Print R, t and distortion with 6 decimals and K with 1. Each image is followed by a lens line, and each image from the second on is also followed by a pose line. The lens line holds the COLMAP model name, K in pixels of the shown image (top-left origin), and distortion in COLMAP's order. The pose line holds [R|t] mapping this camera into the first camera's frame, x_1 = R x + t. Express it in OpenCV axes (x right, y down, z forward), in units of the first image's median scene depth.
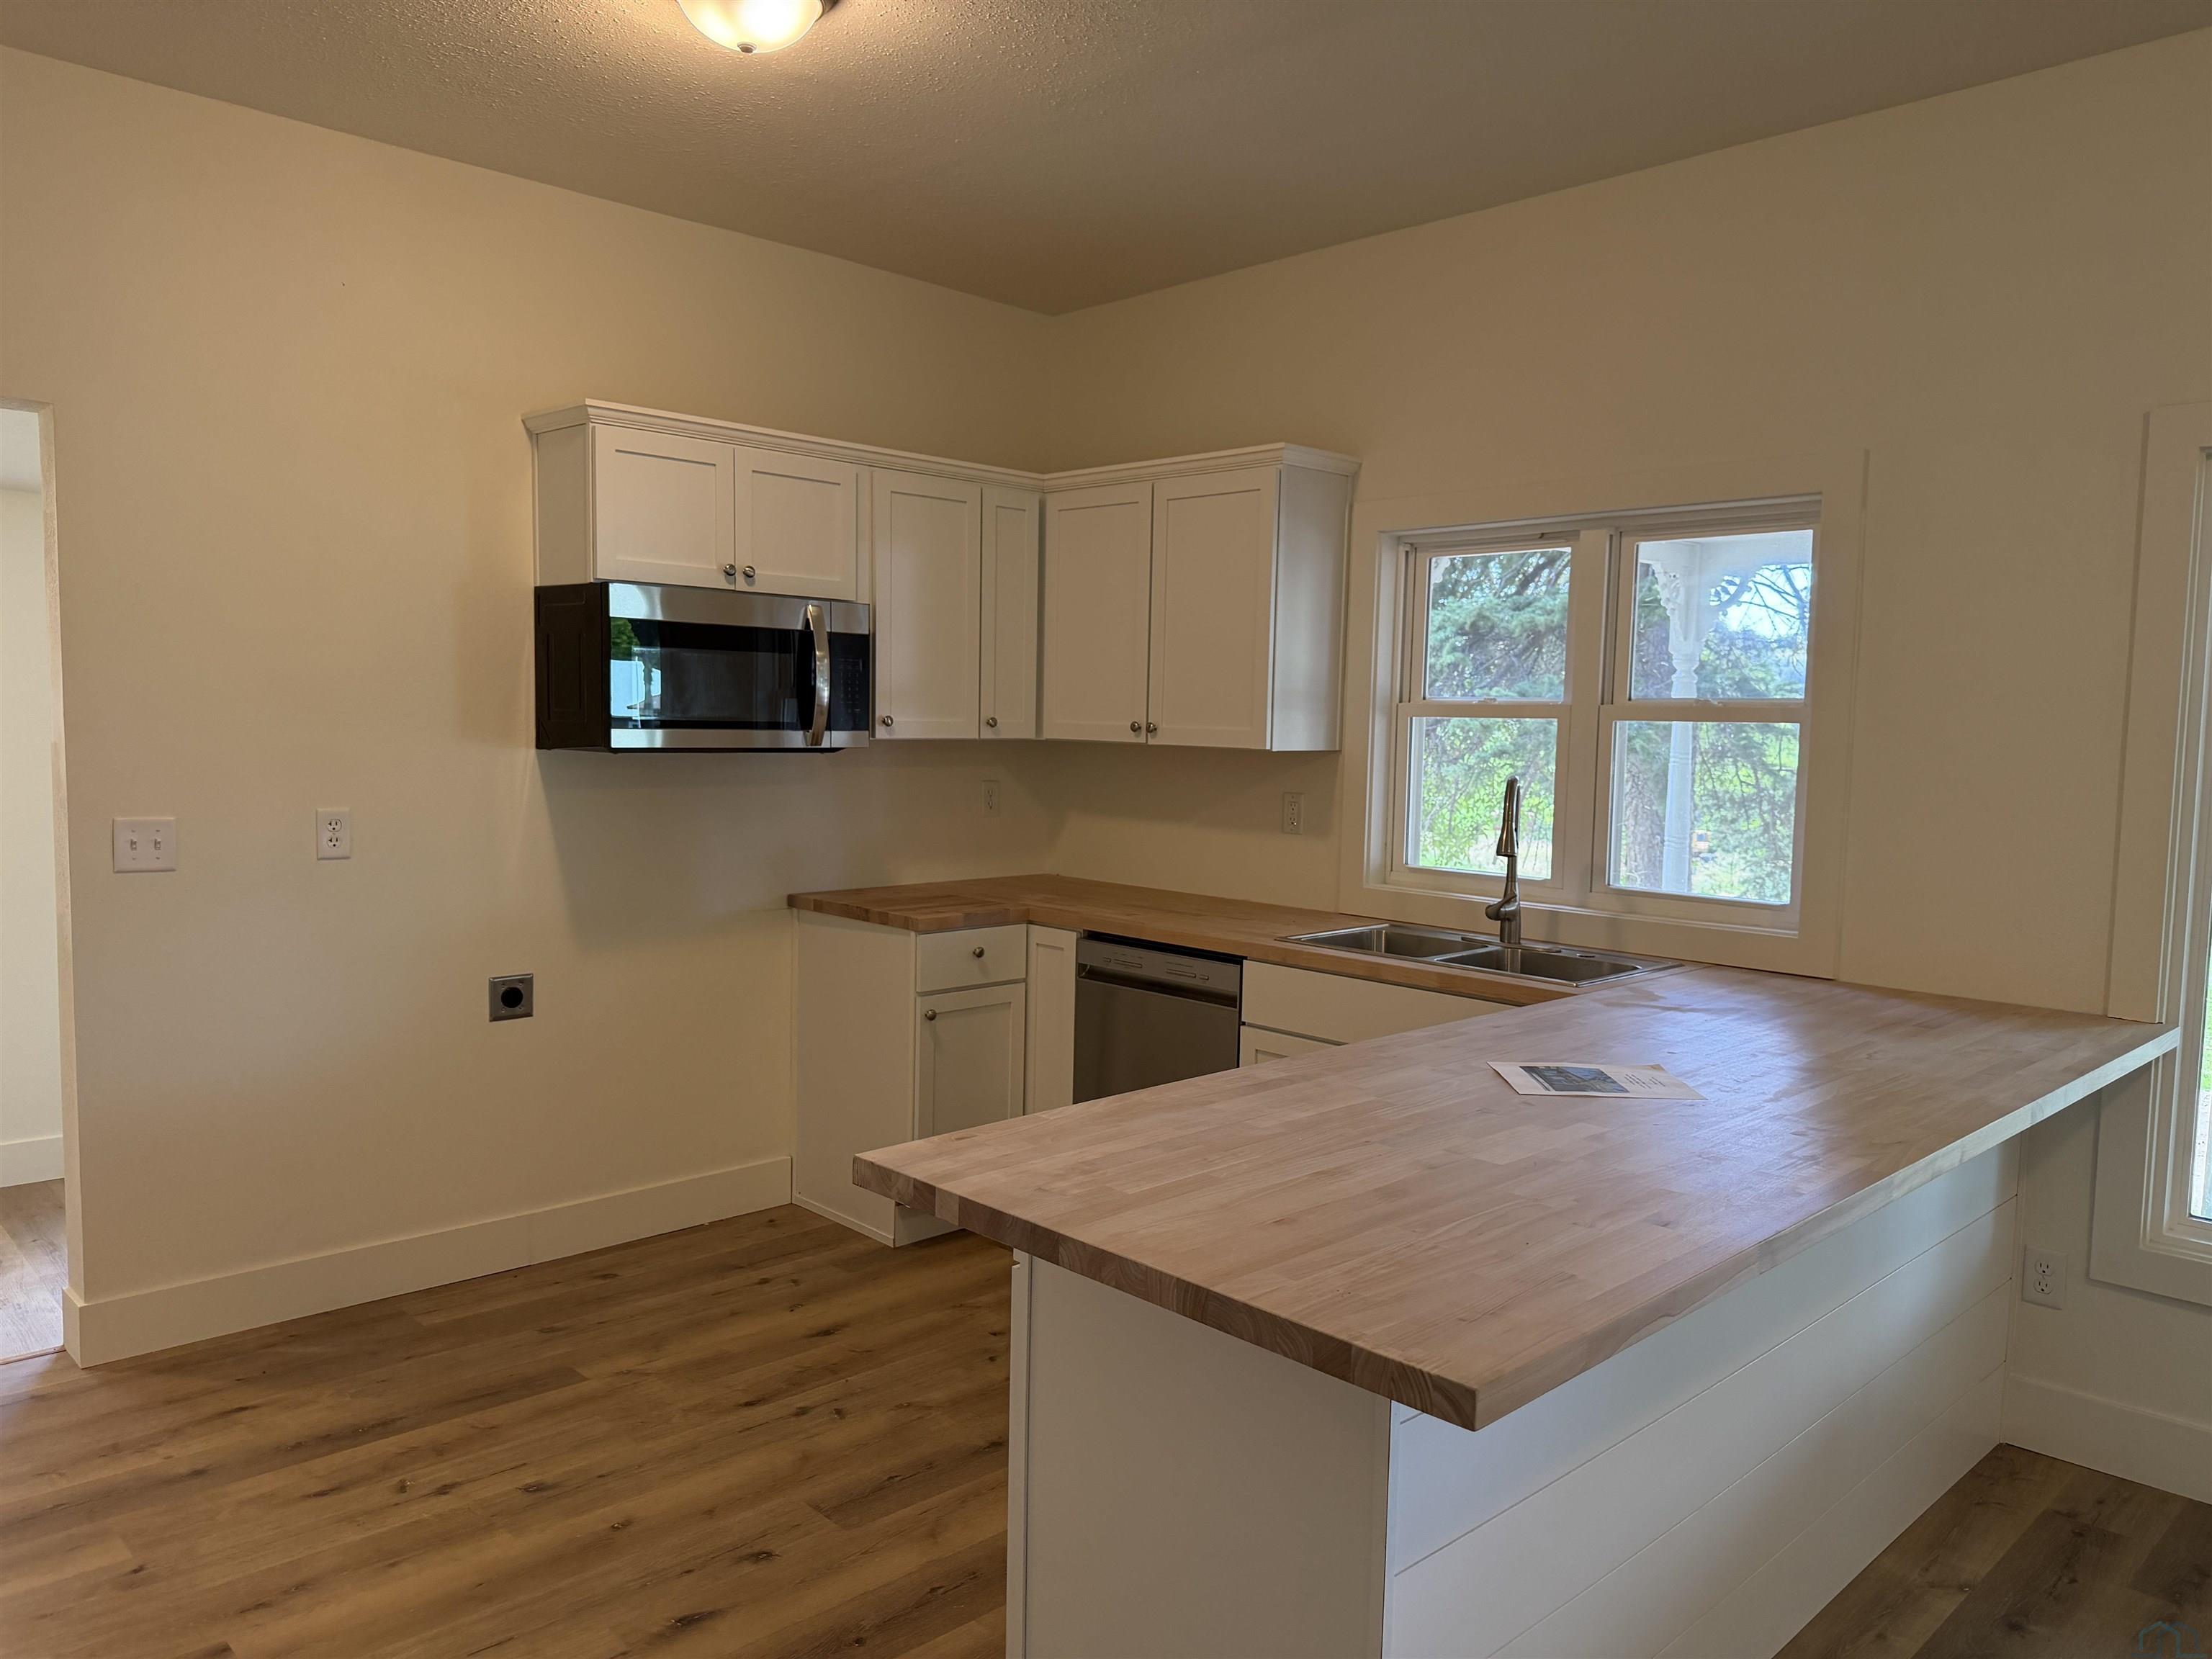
lens RADIAL K [[1560.5, 0, 1133.8], [0, 1560.5, 839.7], [0, 0, 1]] dist [0.052068, -0.050313]
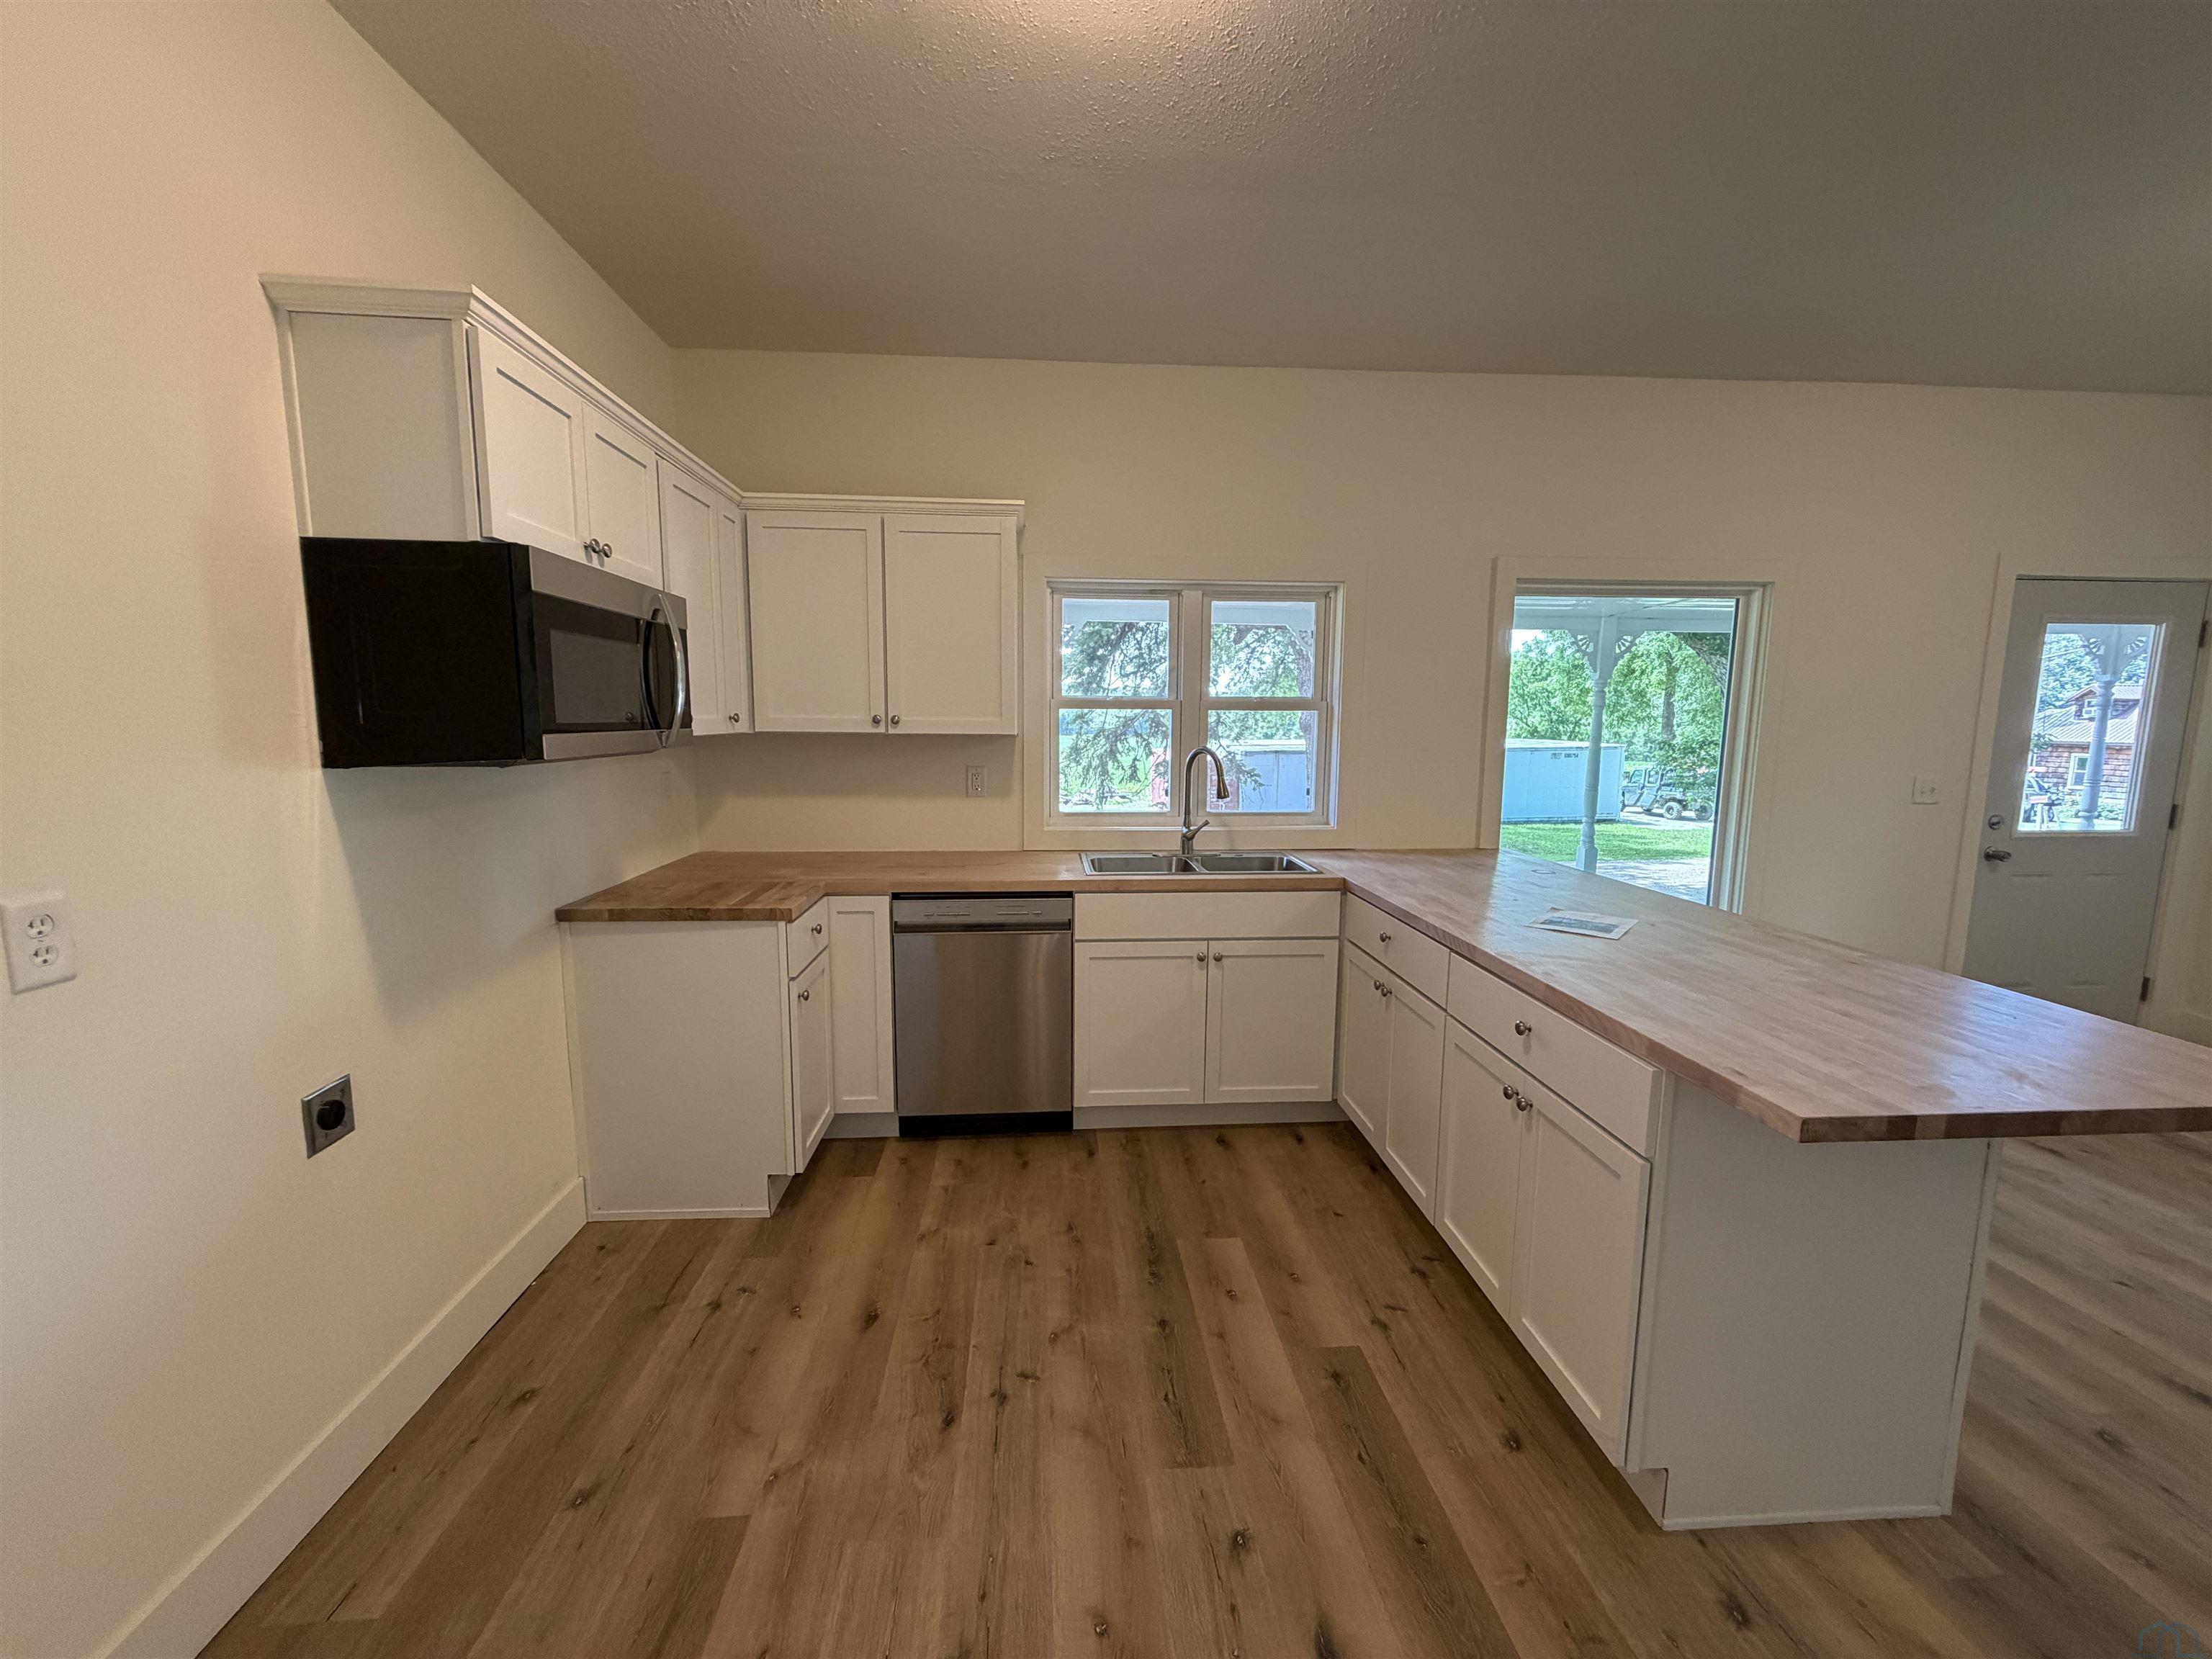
lens RADIAL K [[880.3, 0, 1104.9], [0, 880.3, 827.6], [0, 0, 1]] dist [-0.000842, 0.000531]
pose [[0.651372, -0.112120, 0.750429, -0.447919], [0.068080, 0.993669, 0.089369, -0.042236], [-0.755698, -0.007124, 0.654882, 0.463340]]
